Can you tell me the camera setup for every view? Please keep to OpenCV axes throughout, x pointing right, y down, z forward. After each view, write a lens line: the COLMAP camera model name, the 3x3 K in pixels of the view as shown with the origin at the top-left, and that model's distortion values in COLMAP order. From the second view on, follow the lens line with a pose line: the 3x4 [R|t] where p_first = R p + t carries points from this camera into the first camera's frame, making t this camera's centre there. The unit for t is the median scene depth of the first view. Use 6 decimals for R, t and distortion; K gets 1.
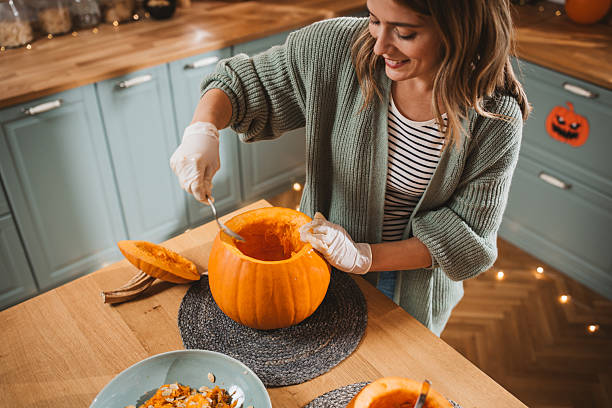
lens RADIAL K [[596.2, 0, 307.3], [0, 596.2, 221.8], [0, 0, 1]] dist [-0.006259, -0.004200]
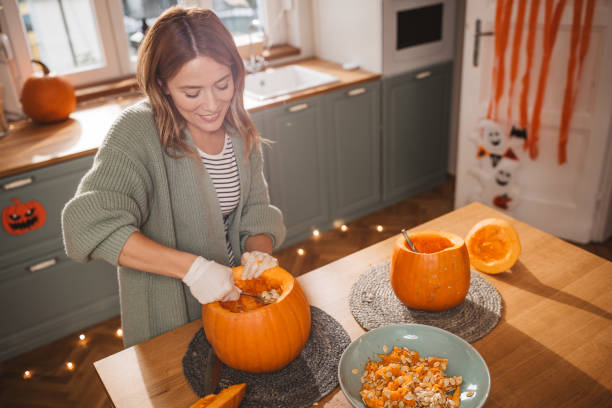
lens RADIAL K [[585.9, 0, 306.0], [0, 585.9, 204.0], [0, 0, 1]] dist [-0.009679, -0.014845]
pose [[0.095293, -0.454728, 0.885518, -0.874732], [0.644743, 0.705957, 0.293138, -0.303021], [-0.758436, 0.542998, 0.360456, 0.390070]]
